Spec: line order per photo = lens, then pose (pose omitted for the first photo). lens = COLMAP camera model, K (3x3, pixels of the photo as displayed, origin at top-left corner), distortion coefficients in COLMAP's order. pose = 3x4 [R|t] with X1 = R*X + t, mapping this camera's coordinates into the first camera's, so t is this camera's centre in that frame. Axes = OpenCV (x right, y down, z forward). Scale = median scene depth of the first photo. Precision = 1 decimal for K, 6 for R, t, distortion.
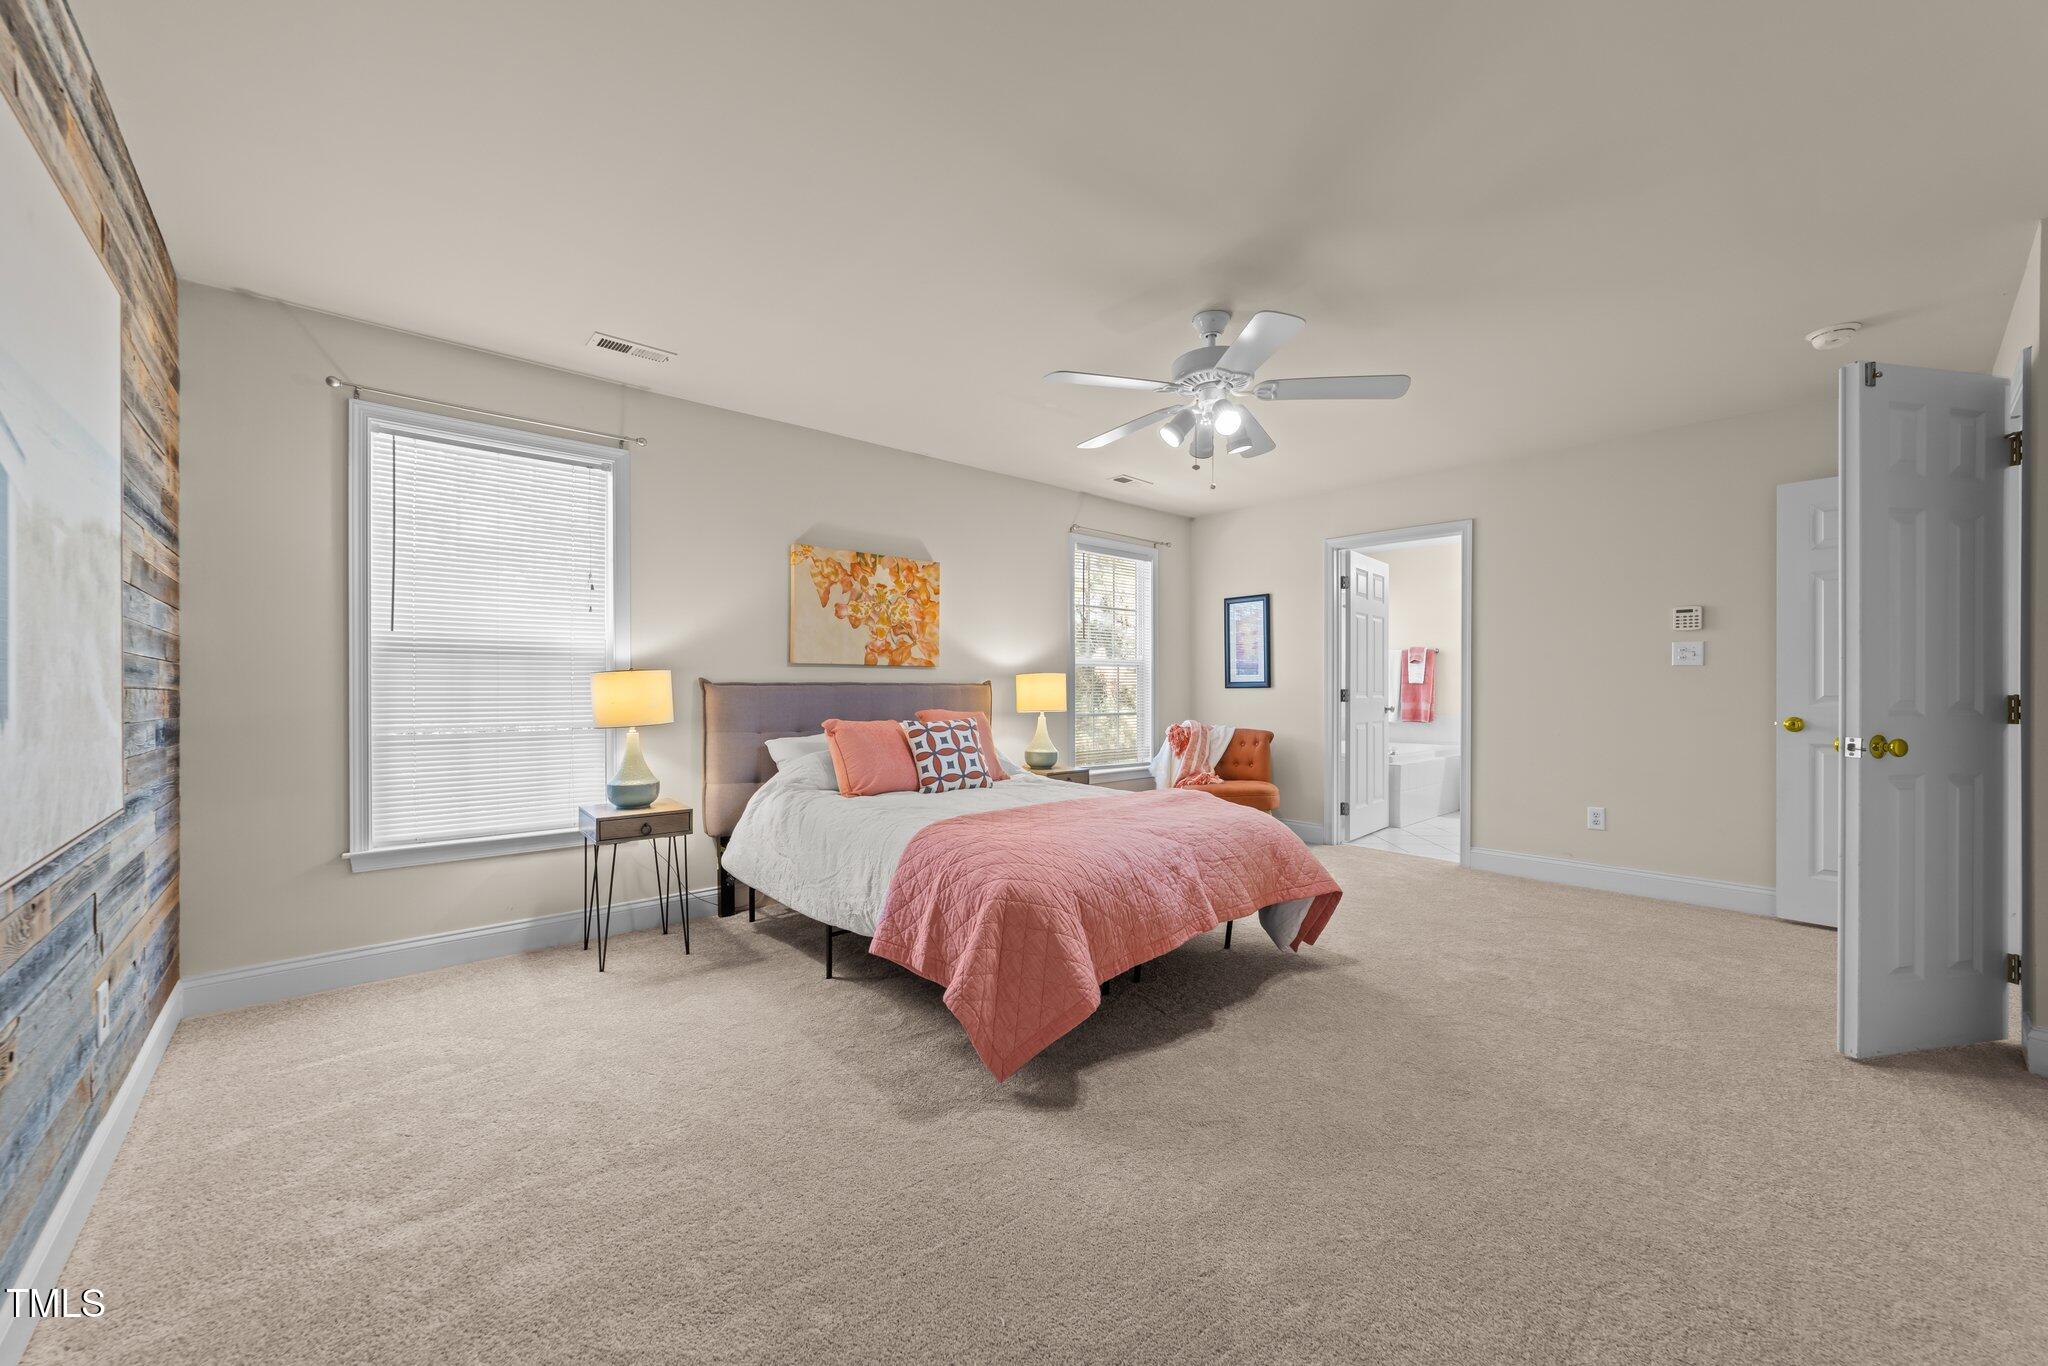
lens RADIAL K [[785.4, 0, 1024.5], [0, 785.4, 684.2], [0, 0, 1]] dist [0.000748, 0.001464]
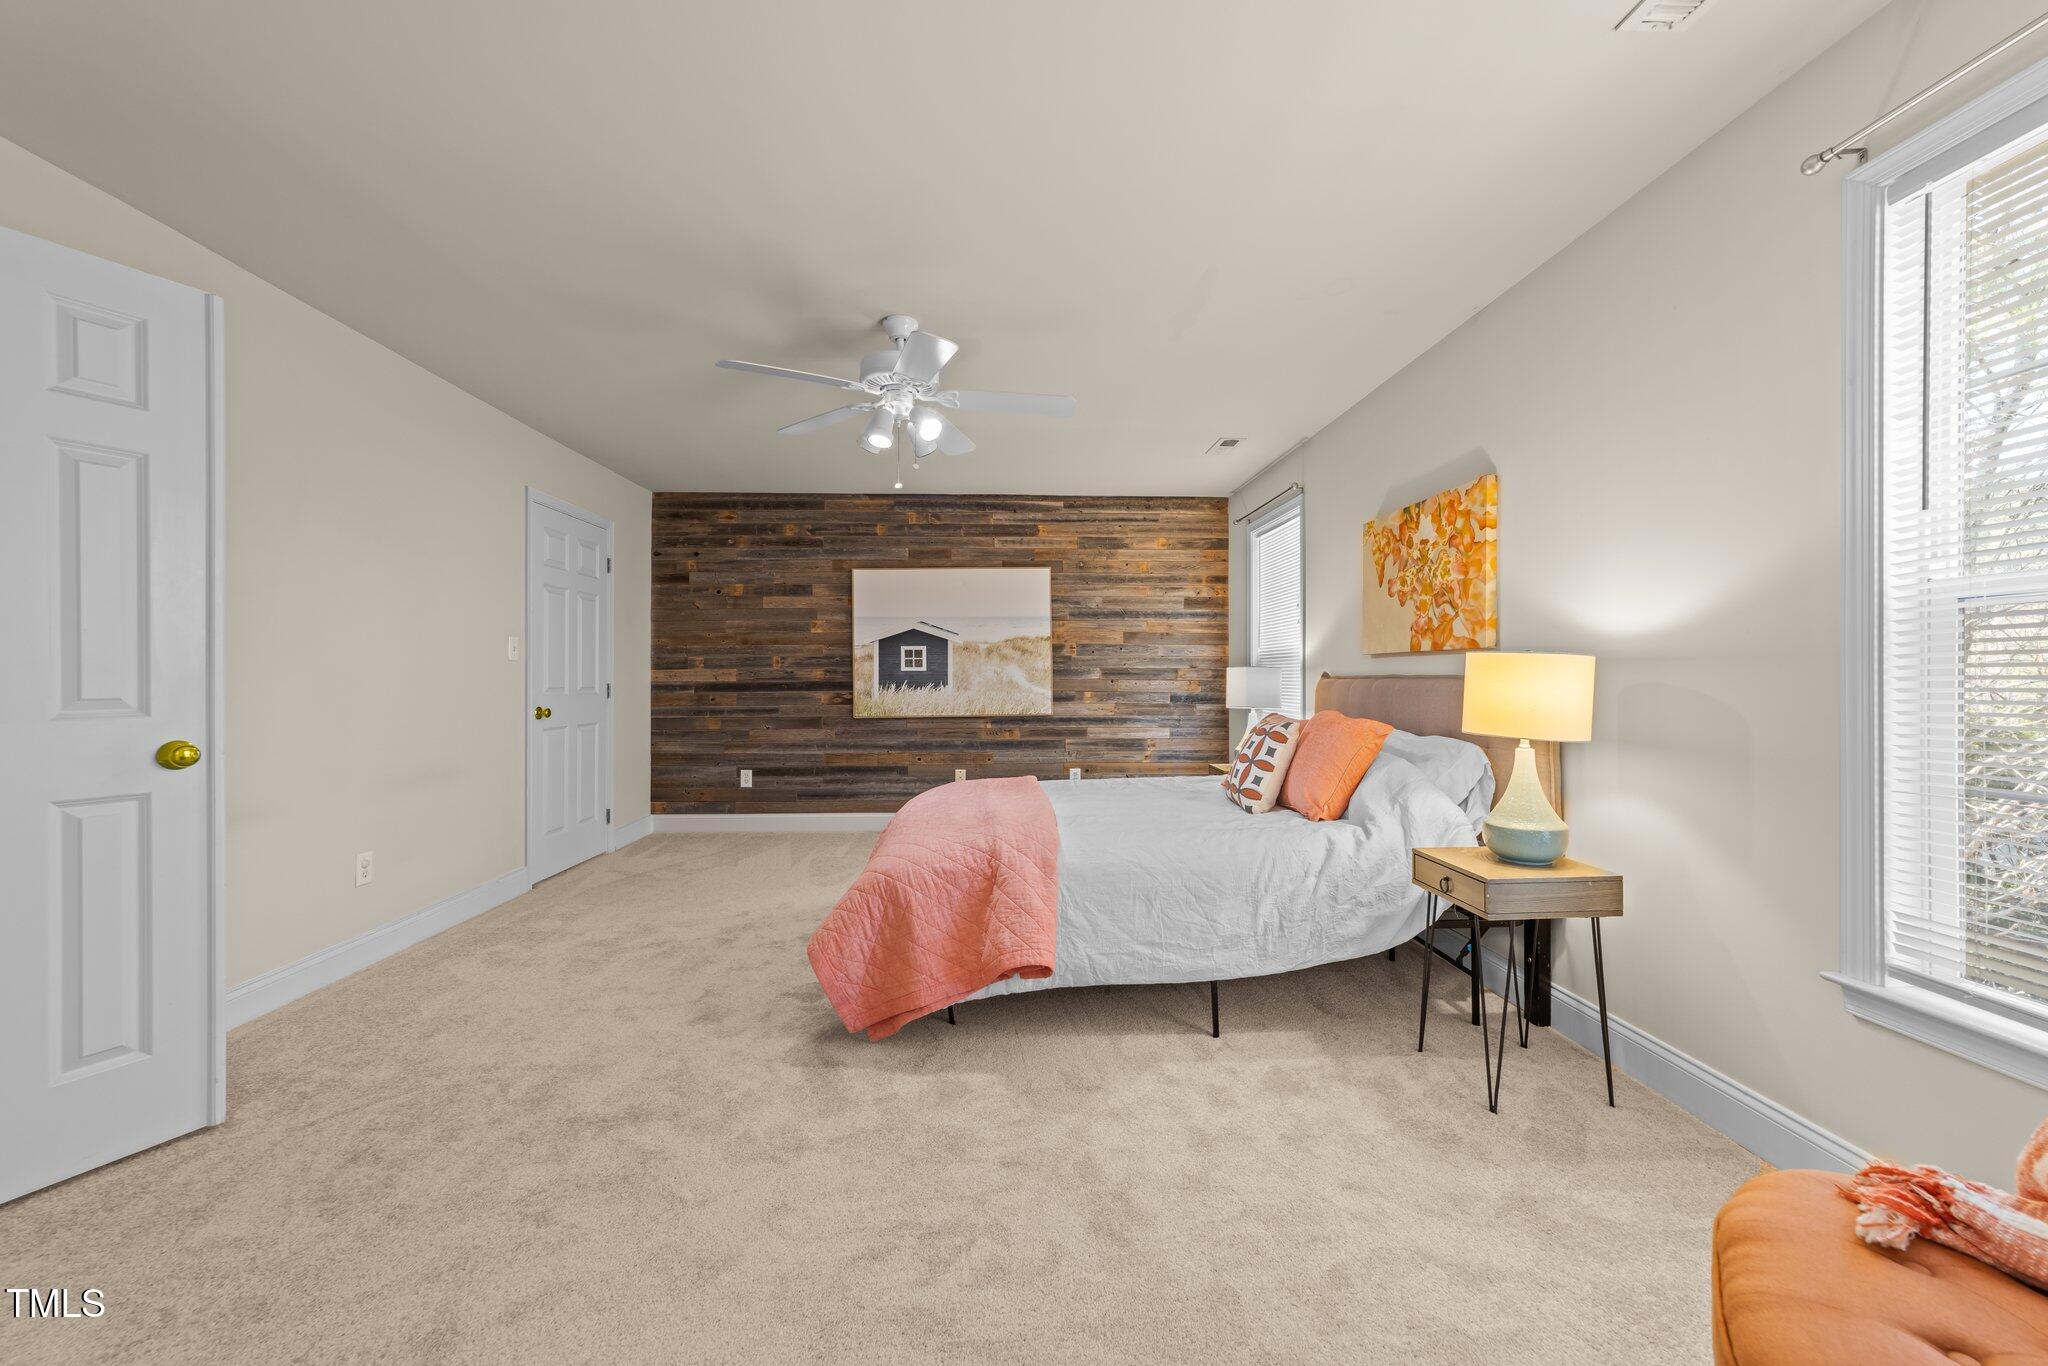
lens RADIAL K [[785.4, 0, 1025.3], [0, 785.4, 680.1], [0, 0, 1]] dist [0.000748, 0.001464]
pose [[-0.638161, 0.002503, -0.769898, 0.604238], [0.000164, 0.999995, 0.003115, 0.000422], [0.769903, 0.001861, -0.638159, 1.160630]]
